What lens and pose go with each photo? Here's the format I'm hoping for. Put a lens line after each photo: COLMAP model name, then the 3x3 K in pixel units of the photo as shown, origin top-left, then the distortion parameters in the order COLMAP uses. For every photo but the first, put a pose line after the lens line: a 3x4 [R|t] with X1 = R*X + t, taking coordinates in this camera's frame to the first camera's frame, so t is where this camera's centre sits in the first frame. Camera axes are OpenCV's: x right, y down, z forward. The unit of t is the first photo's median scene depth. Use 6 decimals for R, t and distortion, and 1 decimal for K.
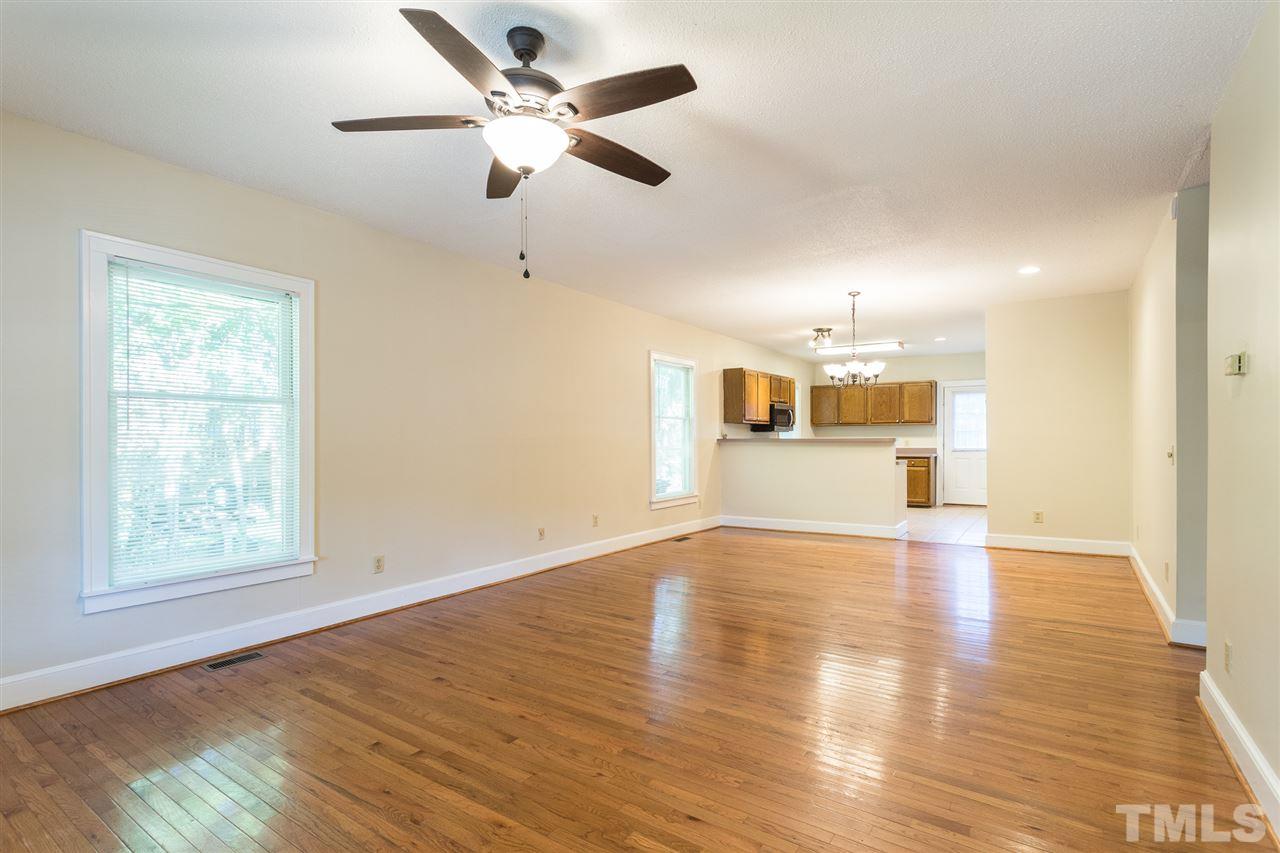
lens RADIAL K [[615.4, 0, 637.7], [0, 615.4, 438.4], [0, 0, 1]] dist [0.001344, 0.000134]
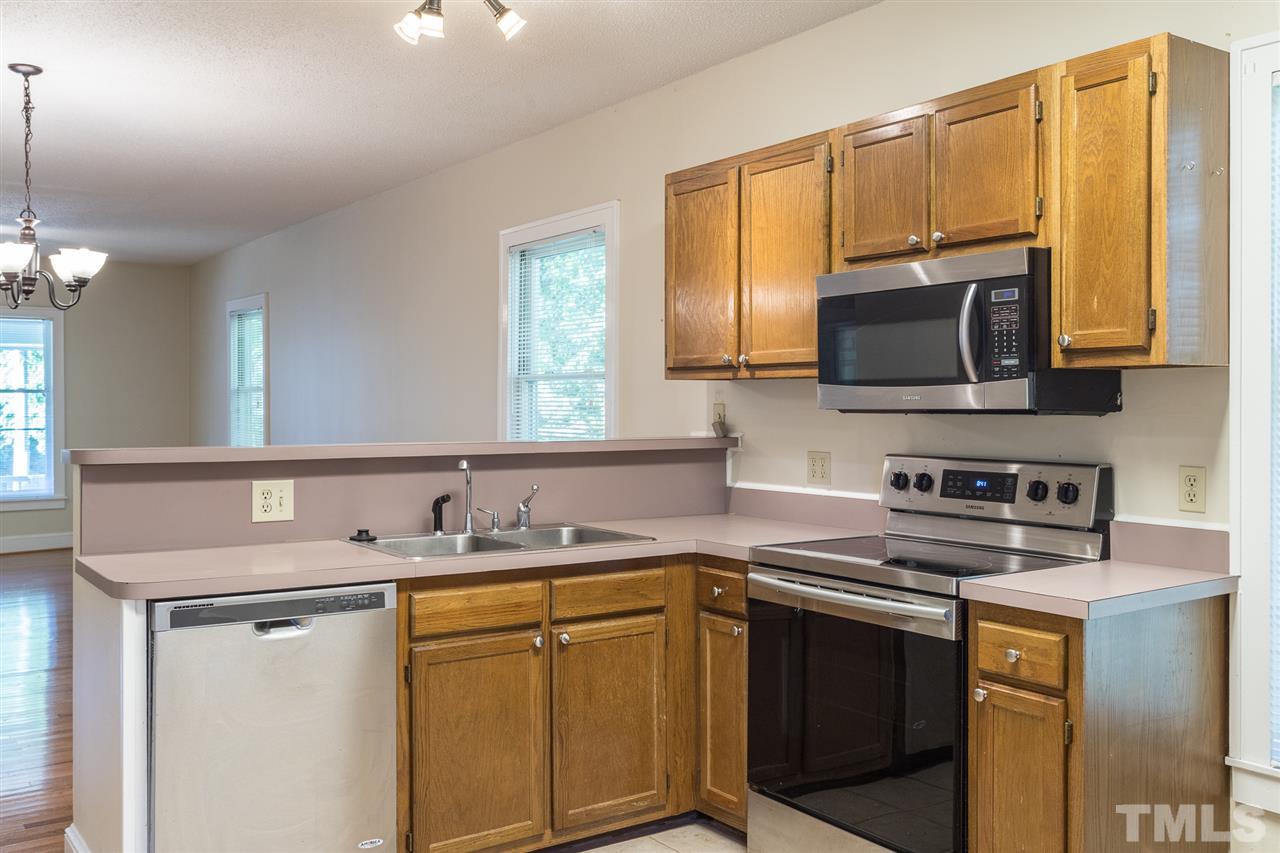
lens RADIAL K [[1158.2, 0, 635.4], [0, 1158.2, 413.0], [0, 0, 1]] dist [0.014463, -0.002248]
pose [[-0.360702, 0.012528, -0.932597, 0.641013], [0.002154, 0.999918, 0.012600, -0.017215], [0.932679, 0.002536, -0.360700, 1.153387]]
